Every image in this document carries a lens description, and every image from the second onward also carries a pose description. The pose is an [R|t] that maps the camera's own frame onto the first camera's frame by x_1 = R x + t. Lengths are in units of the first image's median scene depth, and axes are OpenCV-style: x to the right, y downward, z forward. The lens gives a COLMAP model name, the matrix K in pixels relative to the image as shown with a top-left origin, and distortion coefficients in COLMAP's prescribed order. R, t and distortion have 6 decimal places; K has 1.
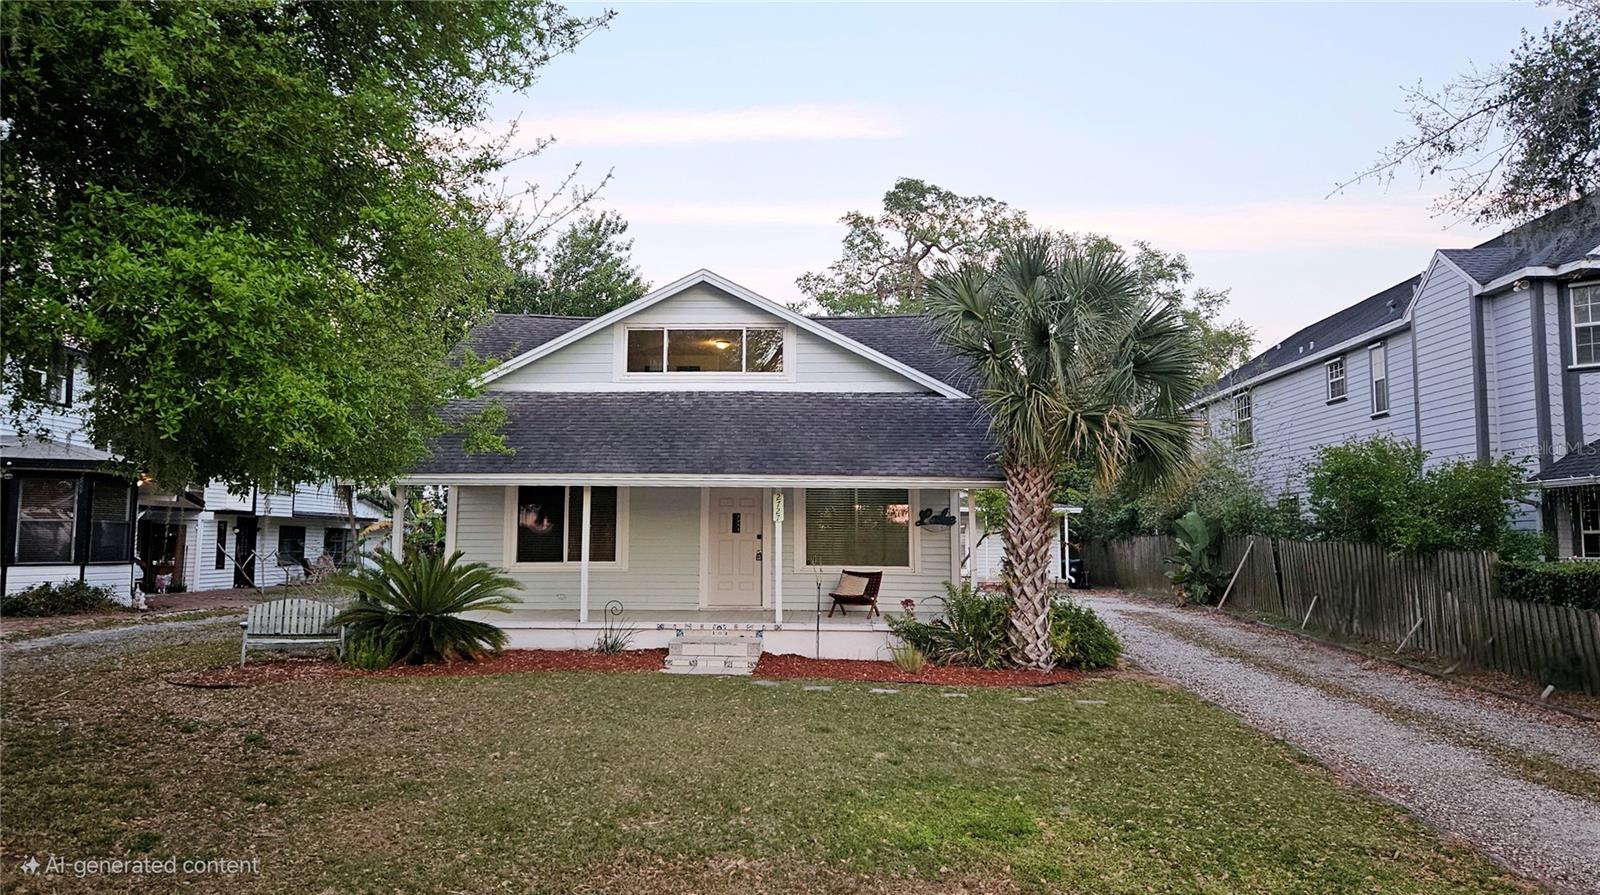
lens RADIAL K [[1305.6, 0, 766.5], [0, 1305.6, 417.0], [0, 0, 1]] dist [0.071629, -0.000282]
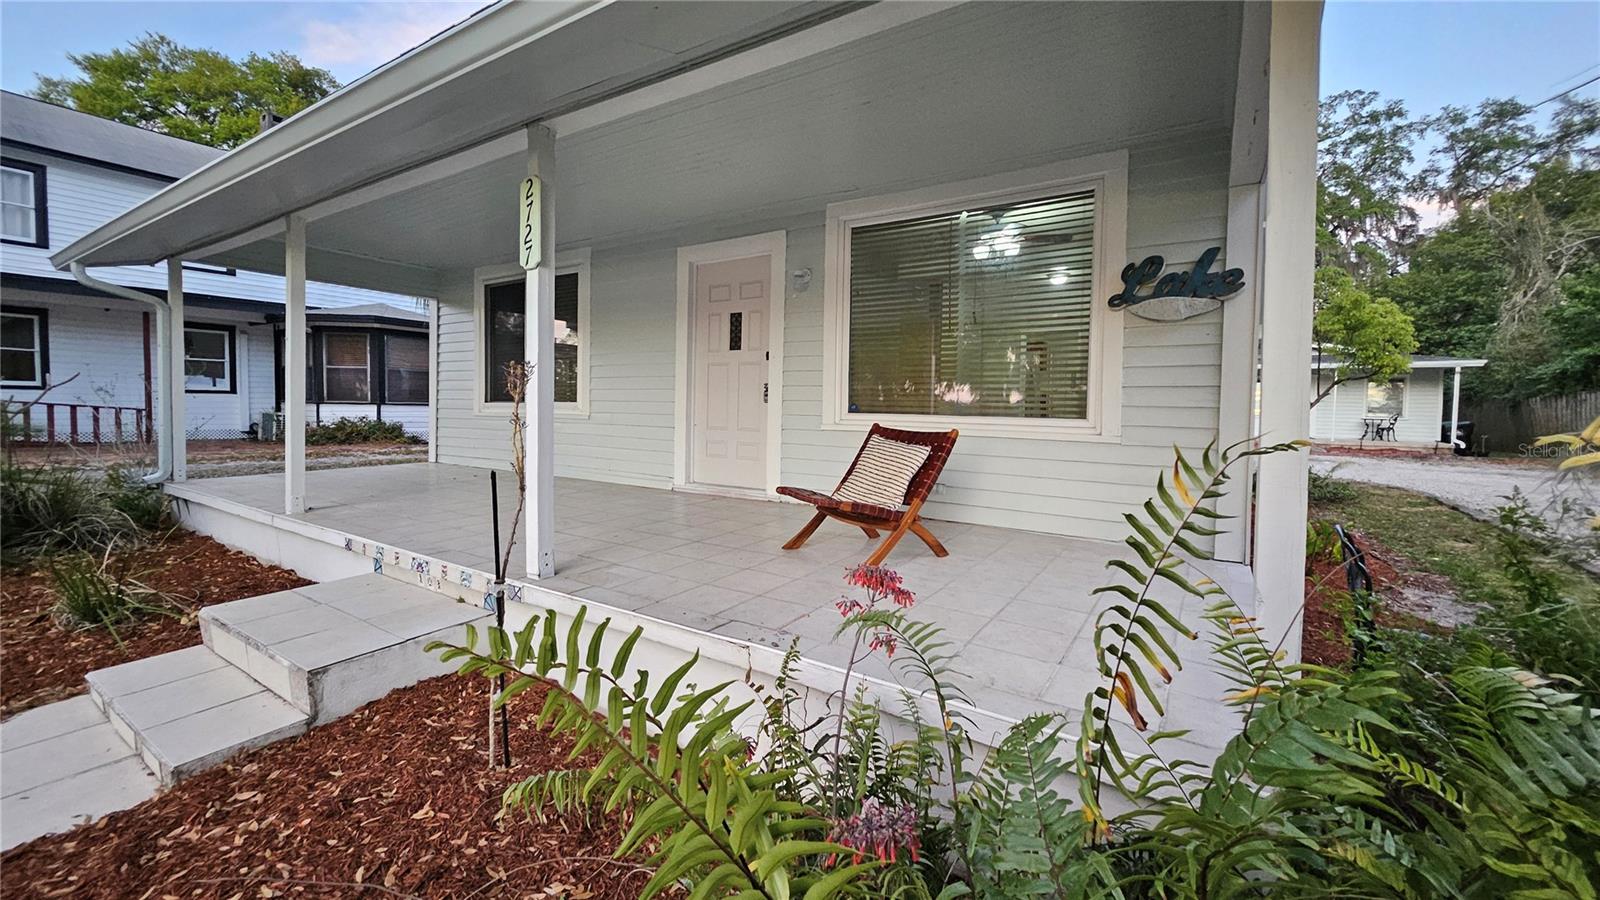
lens RADIAL K [[635.8, 0, 786.5], [0, 635.8, 438.6], [0, 0, 1]] dist [-0.000090, 0.000346]
pose [[0.858152, 0.034540, -0.512232, 0.110395], [0.038102, 0.990698, 0.130636, 0.079341], [0.511979, -0.131622, 0.848854, 0.684507]]
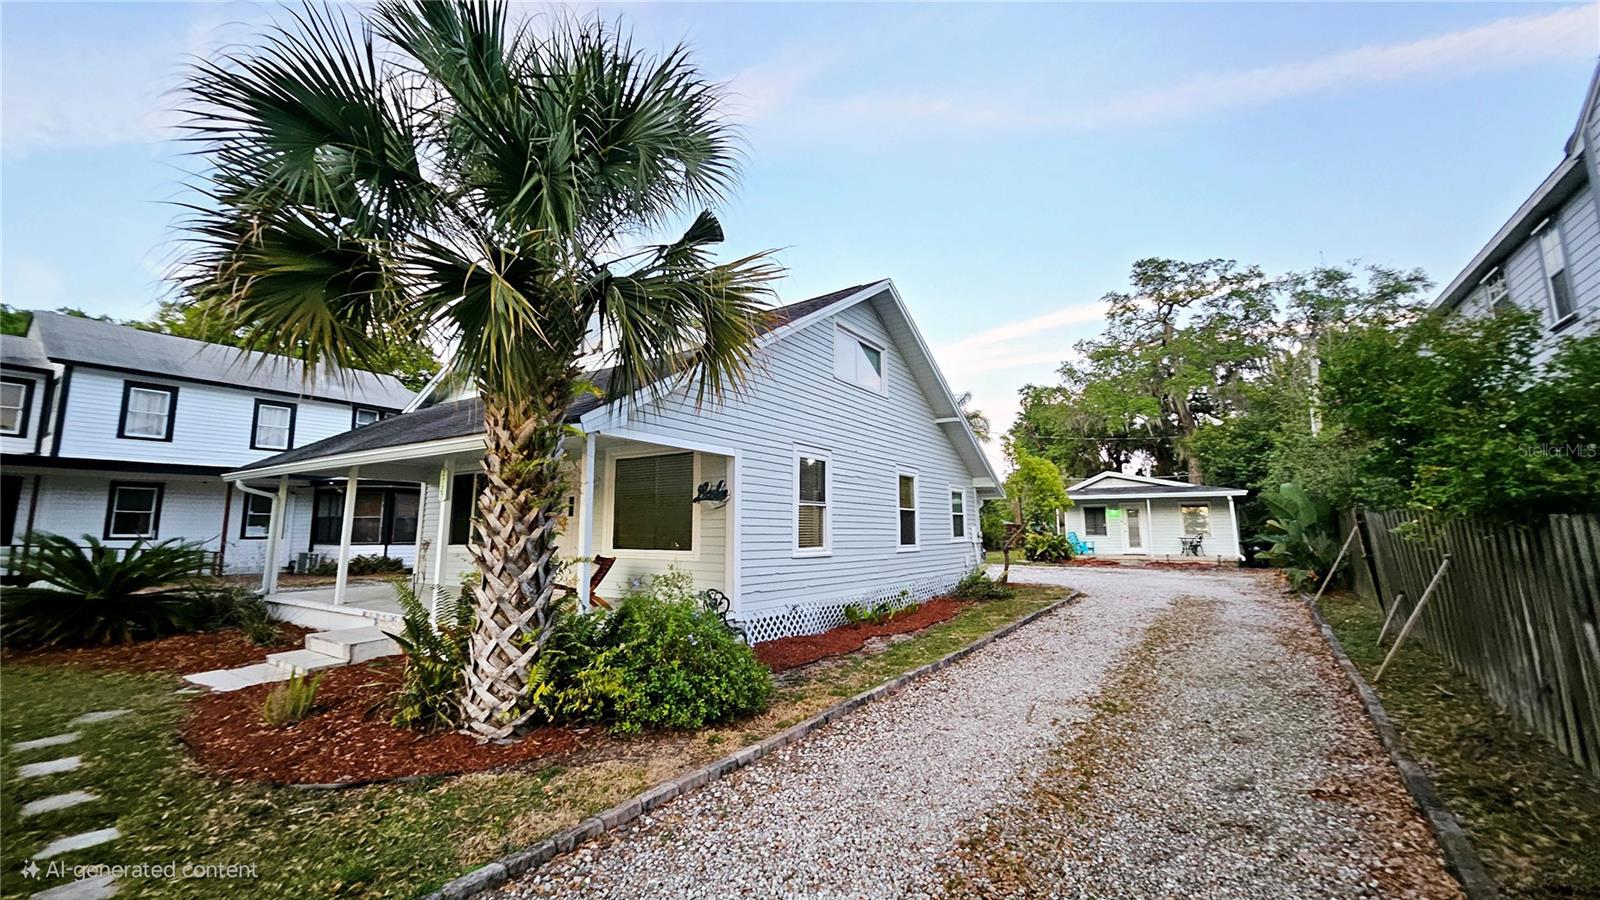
lens RADIAL K [[651.2, 0, 791.6], [0, 651.2, 441.5], [0, 0, 1]] dist [-0.000099, 0.000088]
pose [[0.847493, -0.082783, -0.524311, 0.336729], [0.061701, 0.996432, -0.057591, 0.061296], [0.527208, 0.016458, 0.849577, 0.575468]]
